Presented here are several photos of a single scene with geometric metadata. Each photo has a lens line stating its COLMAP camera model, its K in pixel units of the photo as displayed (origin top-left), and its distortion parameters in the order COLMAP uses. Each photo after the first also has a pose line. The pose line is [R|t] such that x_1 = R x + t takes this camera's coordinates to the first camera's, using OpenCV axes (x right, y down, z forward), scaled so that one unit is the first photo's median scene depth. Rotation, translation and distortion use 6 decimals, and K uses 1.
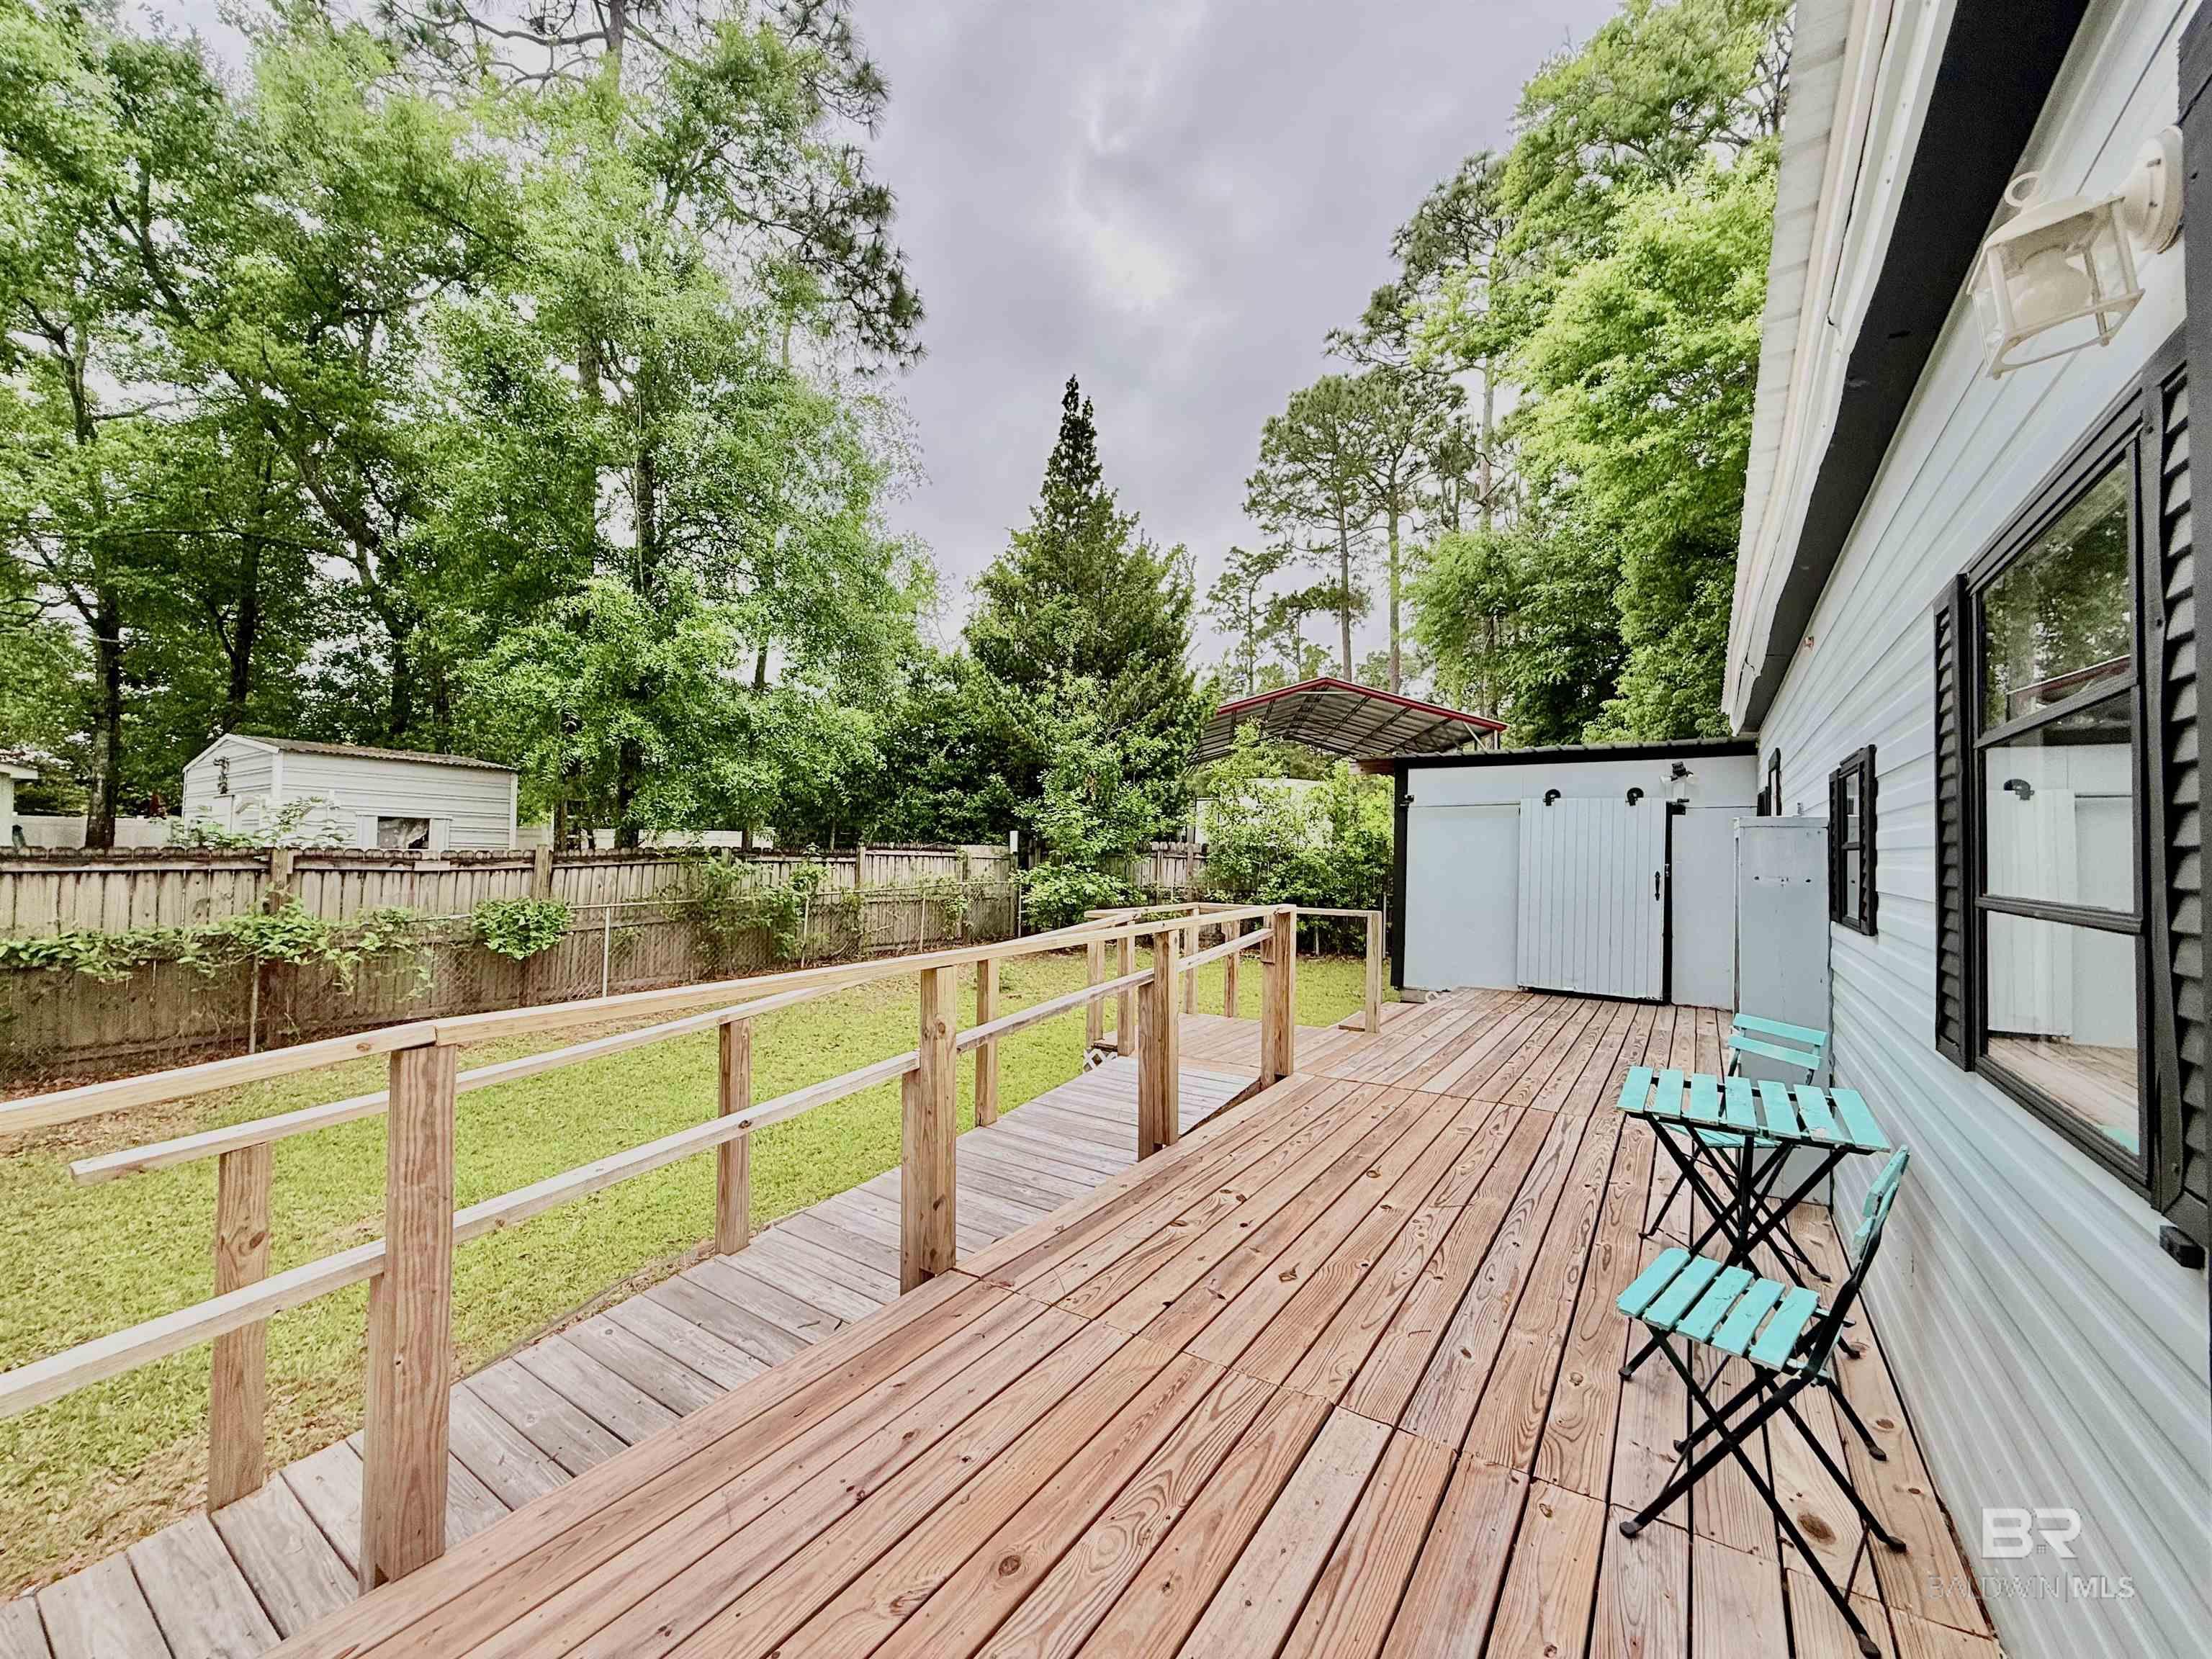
lens RADIAL K [[882.0, 0, 1106.0], [0, 882.0, 829.5], [0, 0, 1]] dist [-0.003351, -0.000187]
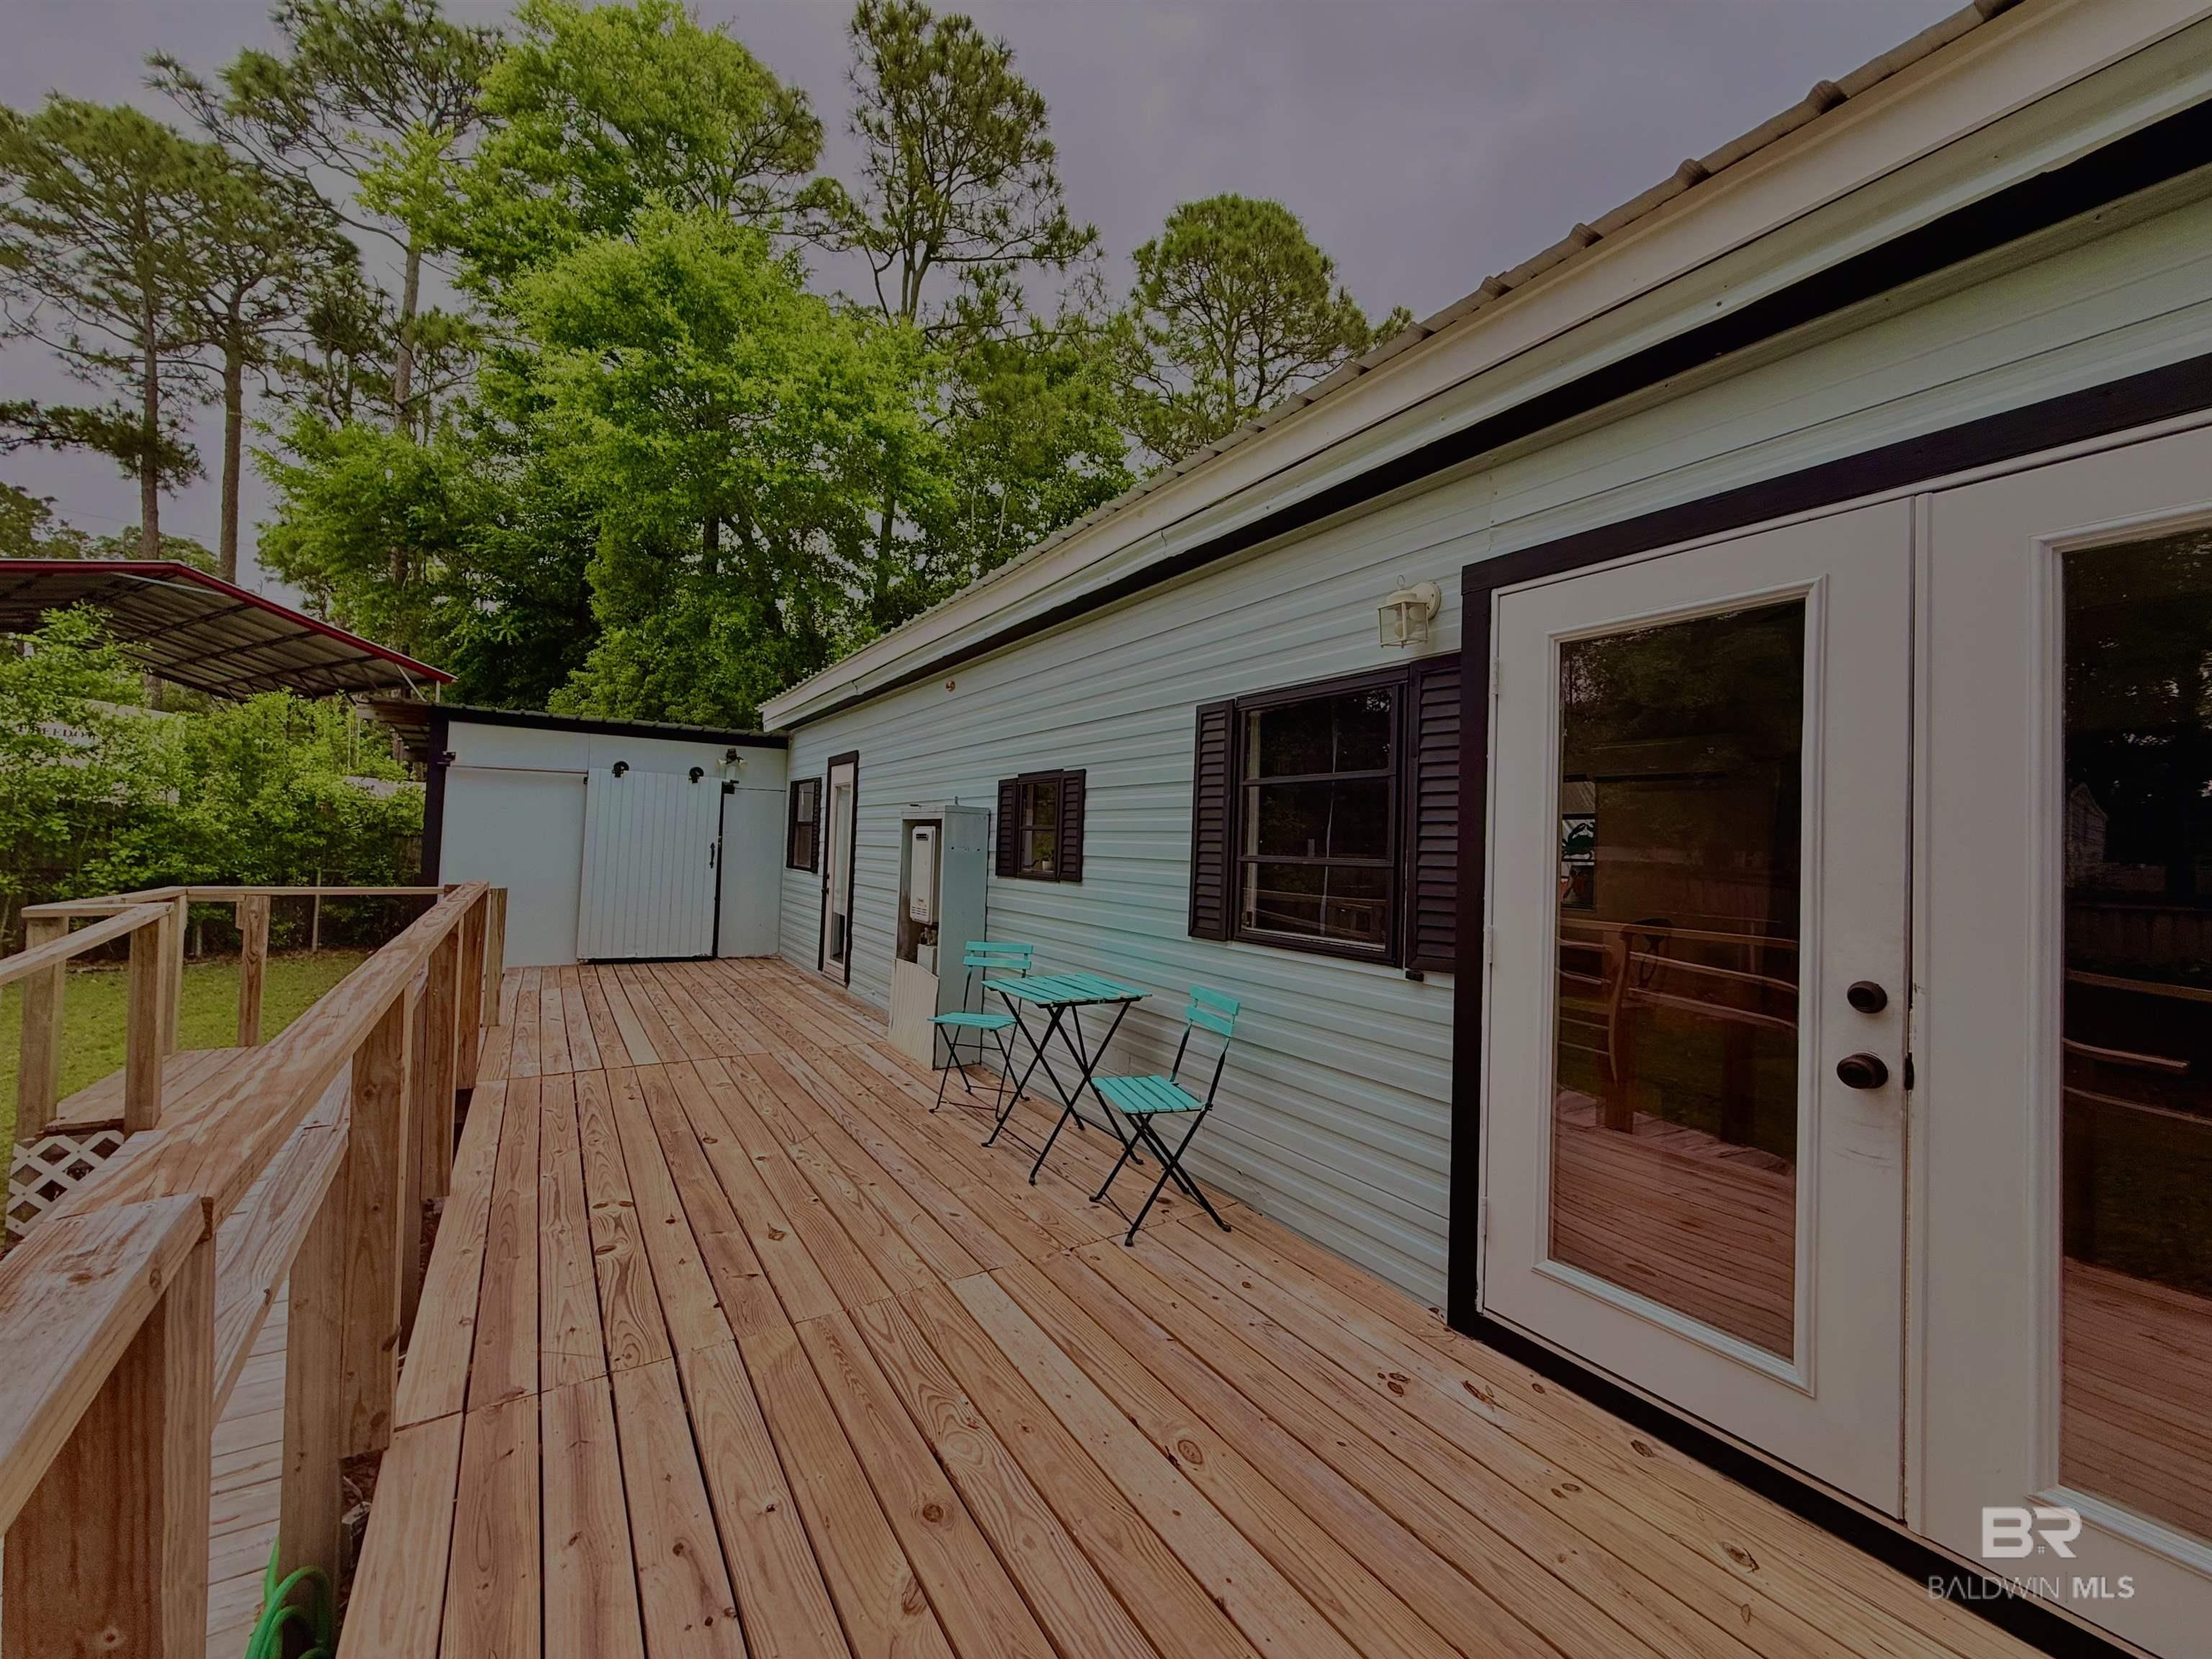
lens RADIAL K [[876.9, 0, 1101.7], [0, 876.9, 824.2], [0, 0, 1]] dist [-0.000855, 0.000194]
pose [[0.399475, 0.023128, 0.916452, -0.195438], [-0.048030, 0.998837, -0.004271, 0.004377], [-0.915485, -0.042312, 0.400121, 0.086370]]
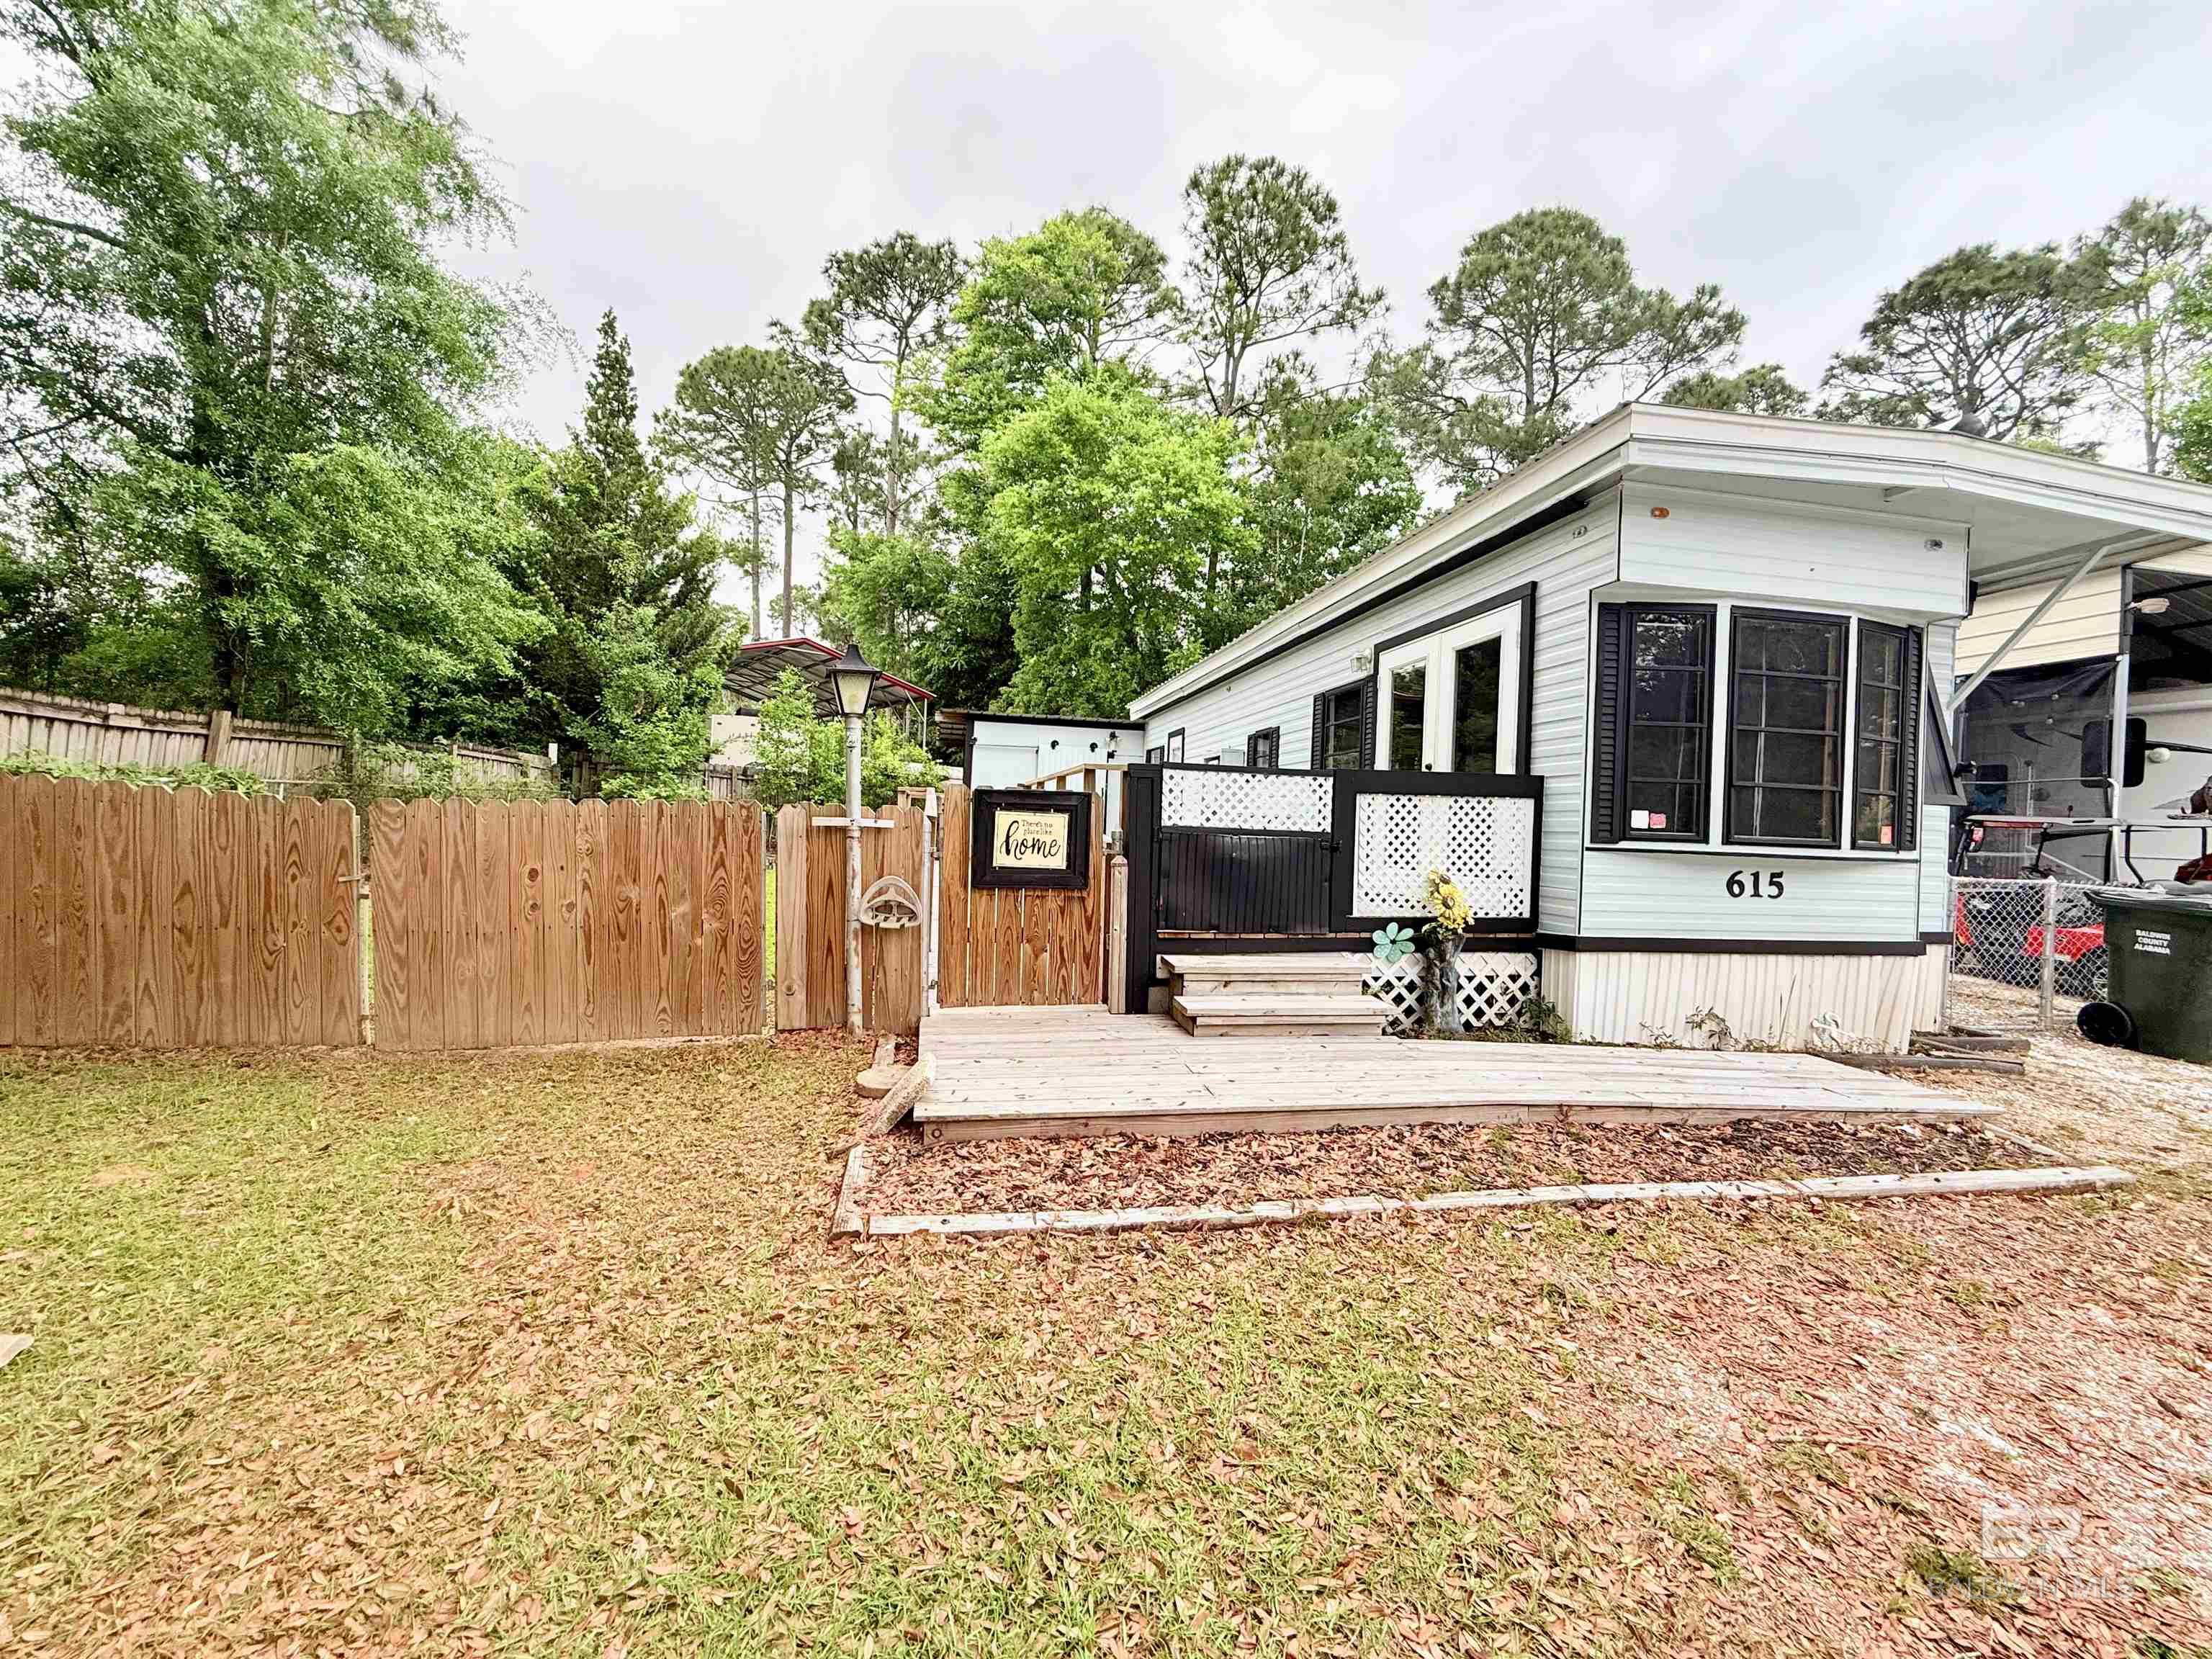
lens RADIAL K [[876.5, 0, 1143.4], [0, 876.5, 798.9], [0, 0, 1]] dist [0.000253, 0.000132]
pose [[0.680709, 0.033382, 0.731793, -0.649807], [-0.041913, 0.999100, -0.006588, 0.075834], [-0.731354, -0.026187, 0.681495, -0.326397]]
